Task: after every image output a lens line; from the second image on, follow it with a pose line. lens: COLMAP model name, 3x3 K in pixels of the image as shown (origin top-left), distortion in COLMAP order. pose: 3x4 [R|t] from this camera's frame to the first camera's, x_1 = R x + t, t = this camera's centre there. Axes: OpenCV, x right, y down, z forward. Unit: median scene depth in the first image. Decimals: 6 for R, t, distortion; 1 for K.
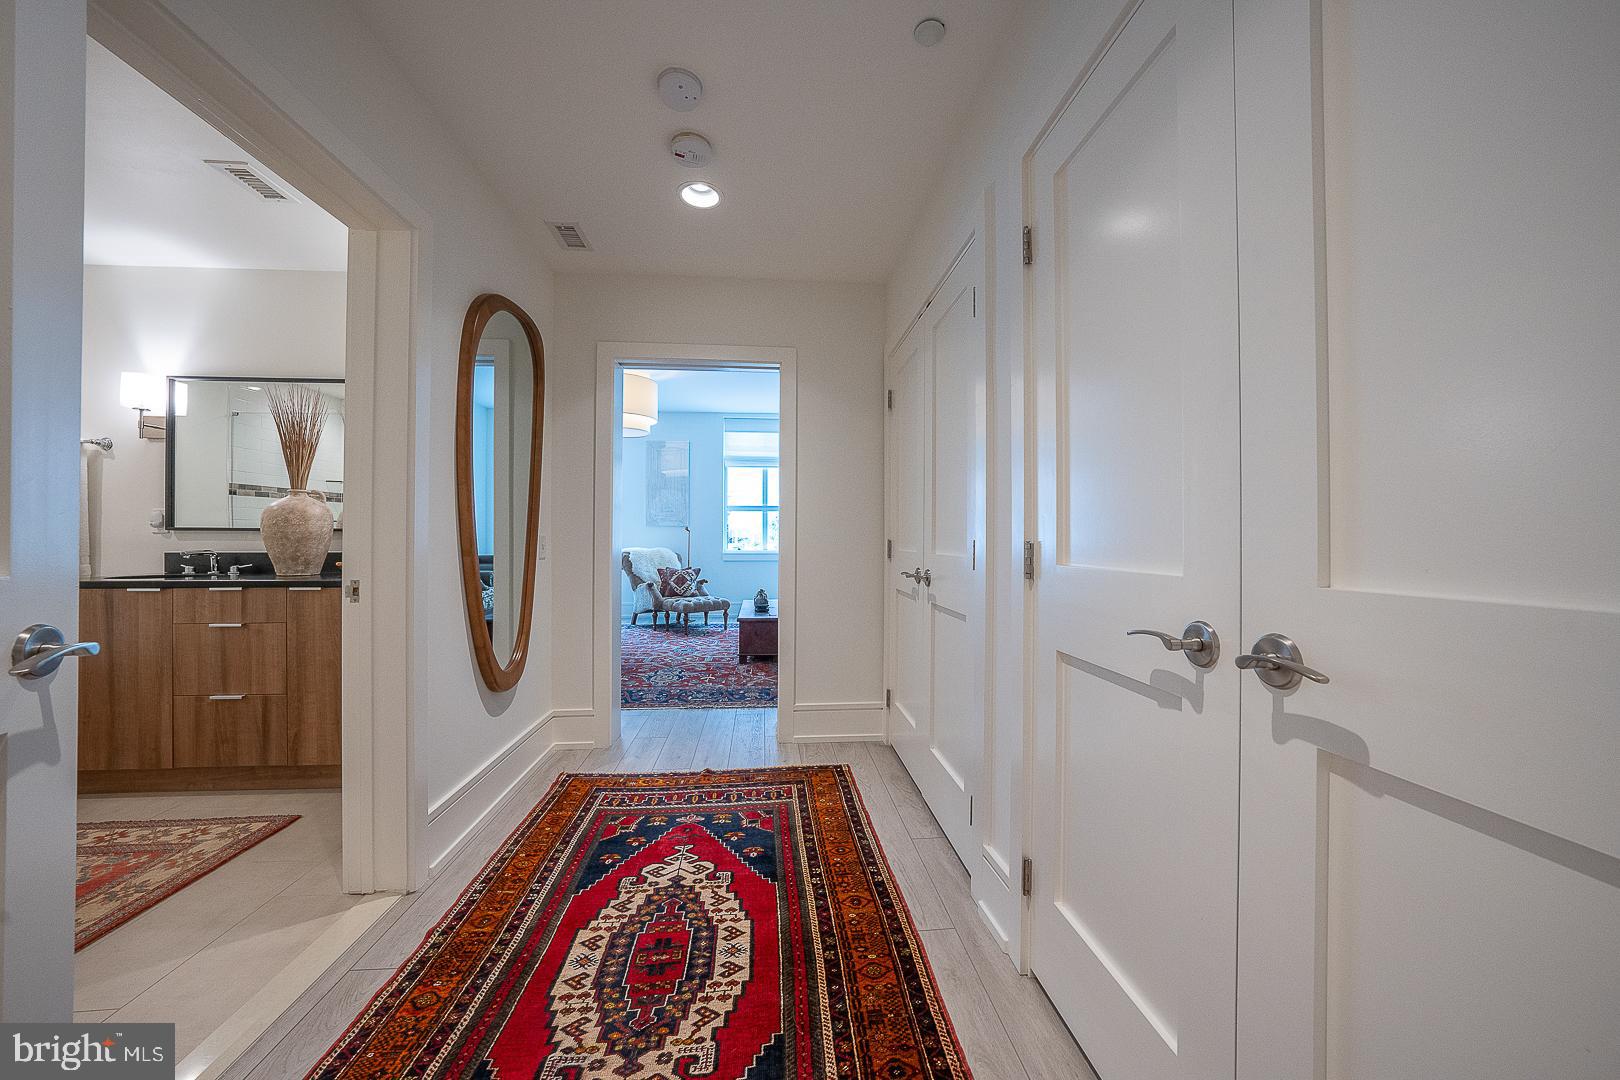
lens RADIAL K [[556.0, 0, 810.9], [0, 556.0, 535.7], [0, 0, 1]] dist [-0.026789, 0.005451]
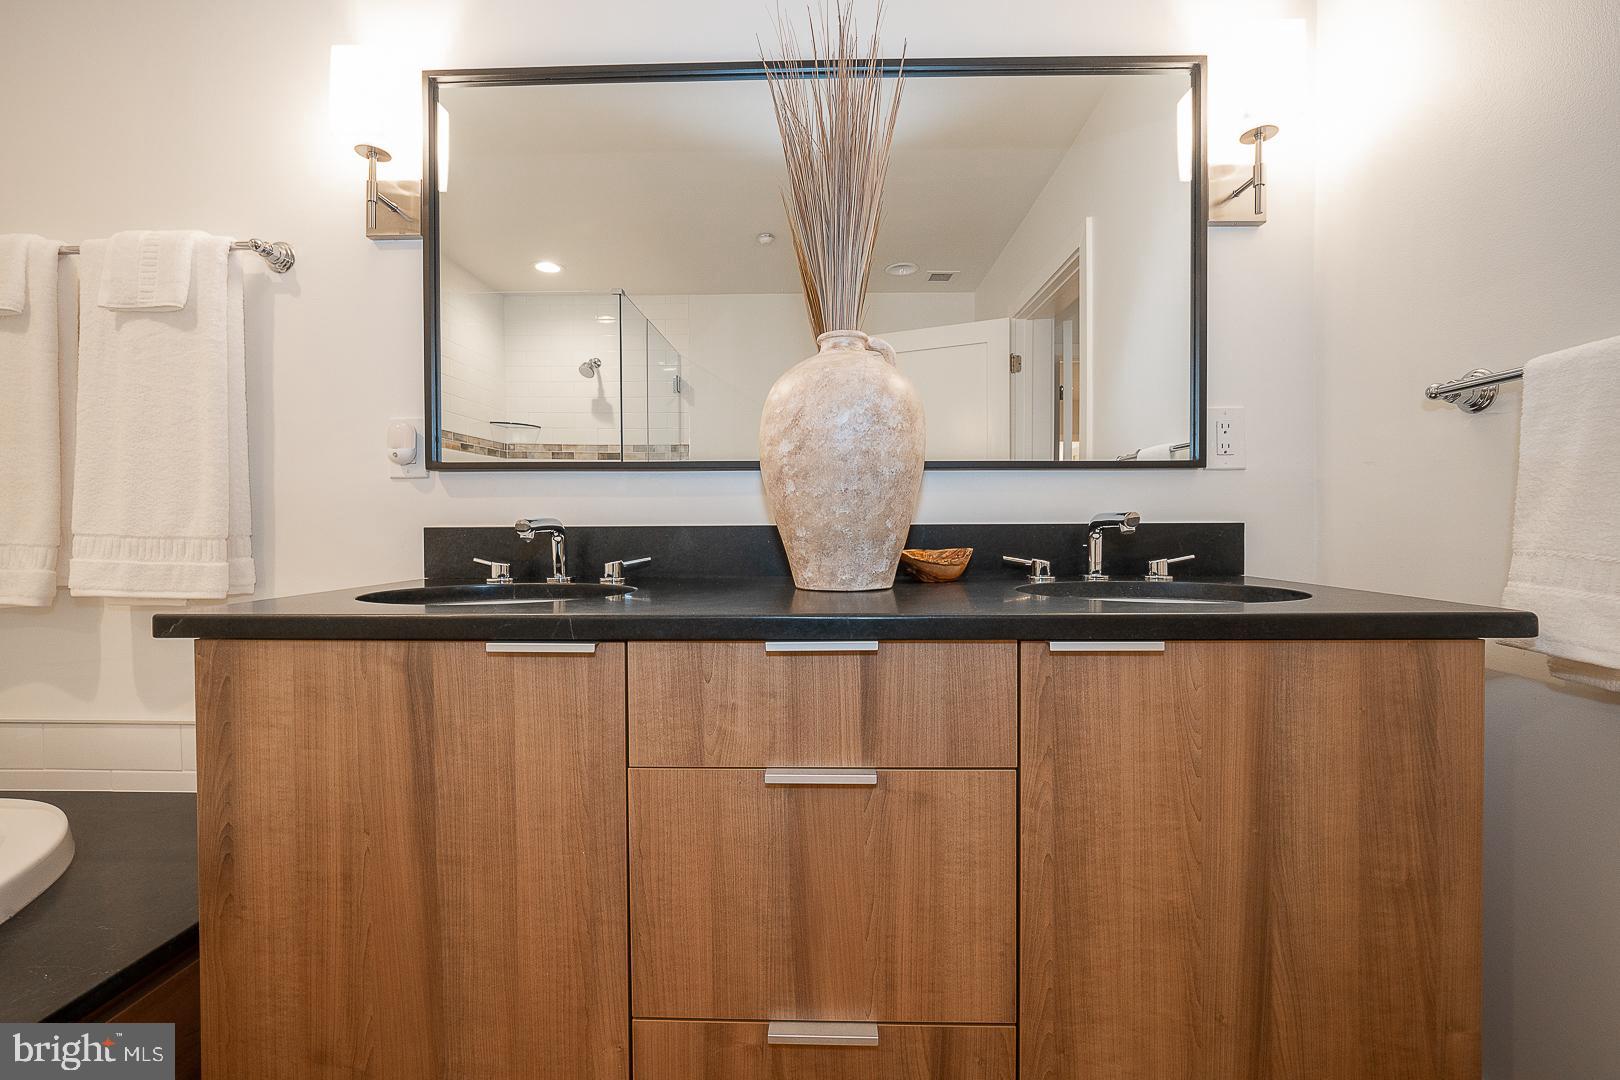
lens RADIAL K [[670.0, 0, 810.0], [0, 670.0, 540.0], [0, 0, 1]] dist [-0.016302, 0.006324]
pose [[0.993449, -0.003573, -0.114222, -0.928956], [0.006073, 0.999749, 0.021545, 0.033611], [0.114116, -0.022097, 0.993222, 0.594145]]
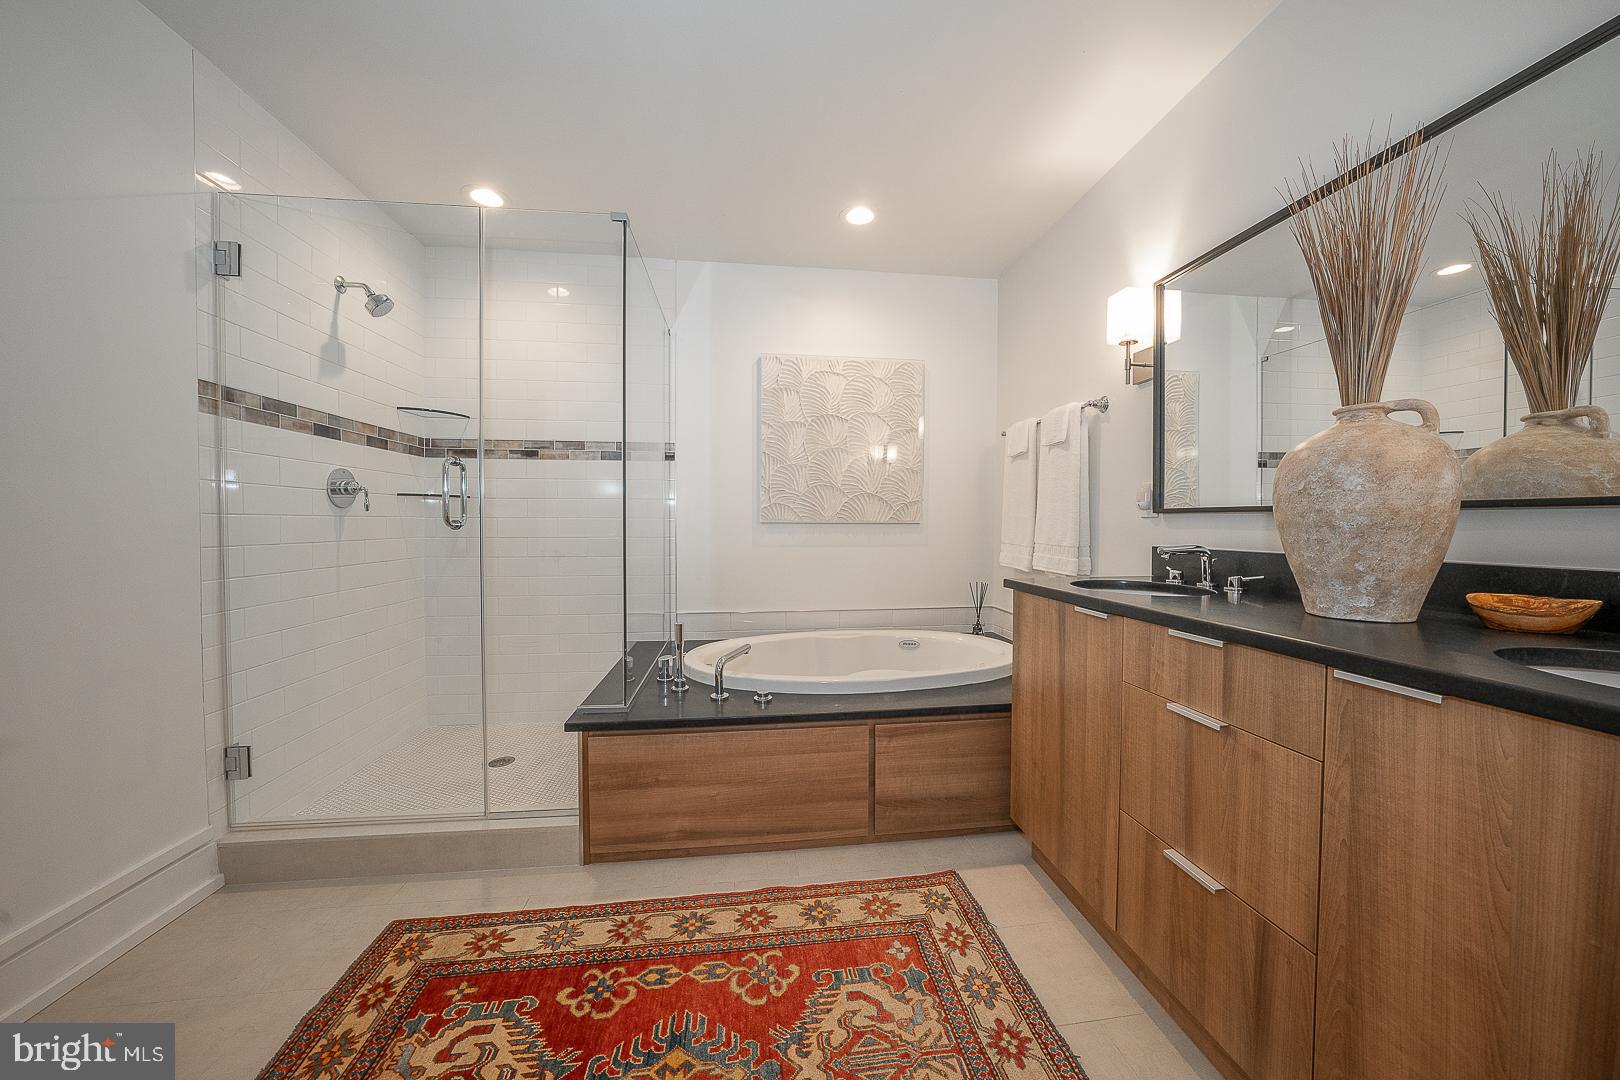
lens RADIAL K [[556.0, 0, 810.9], [0, 556.0, 535.7], [0, 0, 1]] dist [-0.026789, 0.005451]
pose [[0.039867, 0.020496, -0.998995, -0.561567], [0.005023, 0.999773, 0.020712, 0.001044], [0.999192, -0.005844, 0.039755, 0.586610]]
